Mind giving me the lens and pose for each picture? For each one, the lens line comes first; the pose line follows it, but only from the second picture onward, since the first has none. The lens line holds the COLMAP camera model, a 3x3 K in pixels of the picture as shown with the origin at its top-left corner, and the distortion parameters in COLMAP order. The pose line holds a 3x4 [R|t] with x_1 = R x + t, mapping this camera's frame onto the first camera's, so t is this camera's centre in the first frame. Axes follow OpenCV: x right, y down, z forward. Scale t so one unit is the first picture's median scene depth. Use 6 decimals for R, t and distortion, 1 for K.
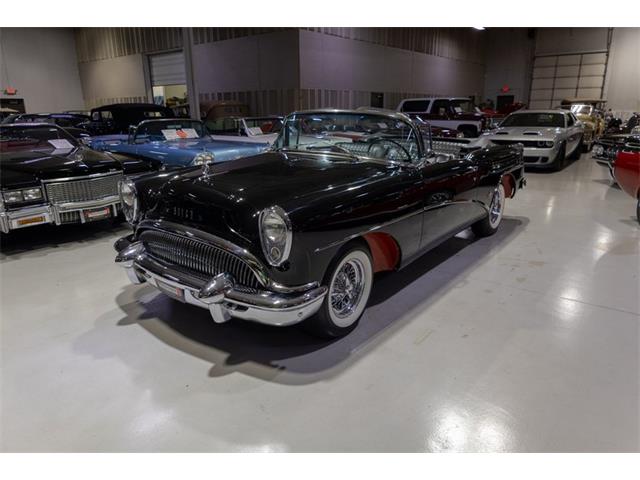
lens RADIAL K [[435.5, 0, 335.2], [0, 435.5, 241.0], [0, 0, 1]] dist [0.049710, -0.029533]
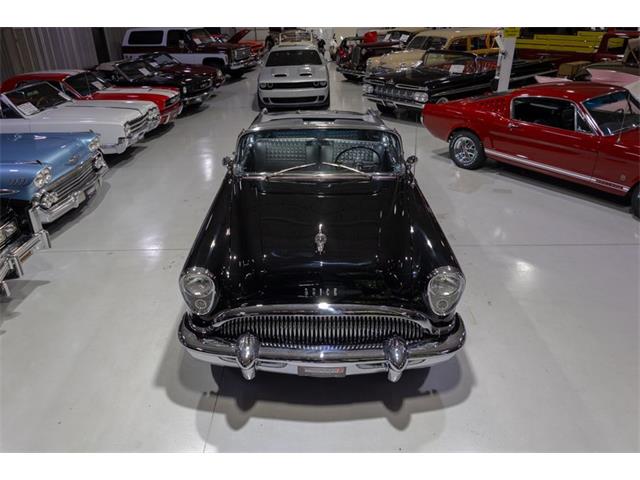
lens RADIAL K [[435.5, 0, 321.7], [0, 435.5, 235.9], [0, 0, 1]] dist [0.049710, -0.029533]
pose [[0.809311, -0.279408, 0.516669, -0.630373], [0.191319, 0.957041, 0.217874, -0.304106], [-0.555350, -0.077479, 0.828000, 0.187223]]
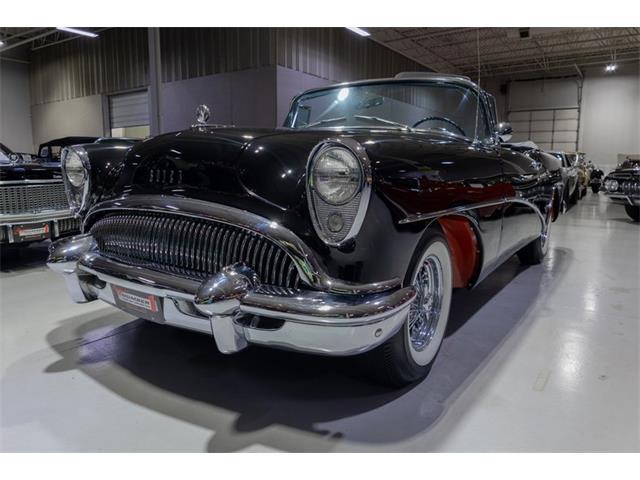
lens RADIAL K [[467.3, 0, 332.8], [0, 467.3, 242.8], [0, 0, 1]] dist [-0.003654, -0.008322]
pose [[0.997877, -0.003350, 0.065036, -0.124124], [0.011943, 0.991151, -0.132199, 0.093669], [-0.064017, 0.132695, 0.989087, 0.282038]]
